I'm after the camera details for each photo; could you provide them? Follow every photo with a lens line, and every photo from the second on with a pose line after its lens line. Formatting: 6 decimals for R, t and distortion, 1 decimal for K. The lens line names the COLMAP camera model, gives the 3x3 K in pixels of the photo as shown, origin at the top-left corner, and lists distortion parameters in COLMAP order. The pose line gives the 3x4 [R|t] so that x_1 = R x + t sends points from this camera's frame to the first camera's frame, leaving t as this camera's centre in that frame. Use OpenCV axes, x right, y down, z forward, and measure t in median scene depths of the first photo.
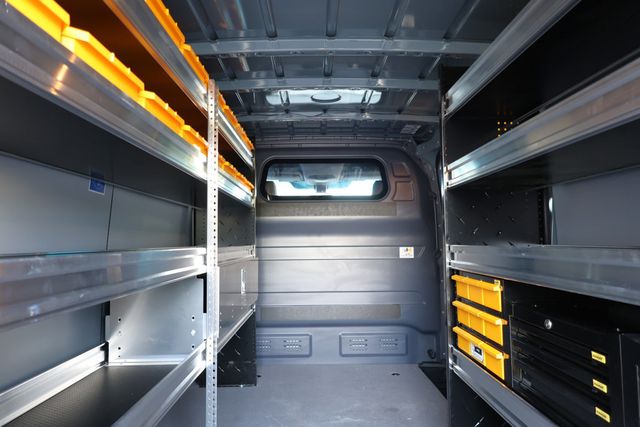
lens RADIAL K [[447.2, 0, 320.0], [0, 447.2, 213.5], [0, 0, 1]] dist [0.000248, -0.001964]
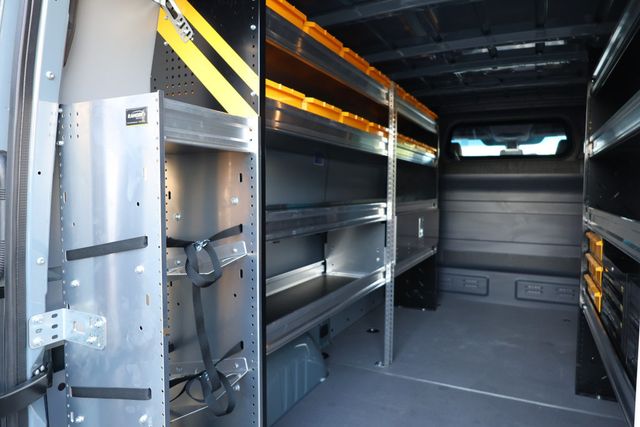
lens RADIAL K [[447.2, 0, 320.0], [0, 447.2, 213.5], [0, 0, 1]] dist [0.000248, -0.001964]
pose [[0.893562, 0.041396, -0.447026, 0.142344], [0.011560, 0.993288, 0.115090, -0.041099], [0.448790, -0.108008, 0.887086, -0.272233]]
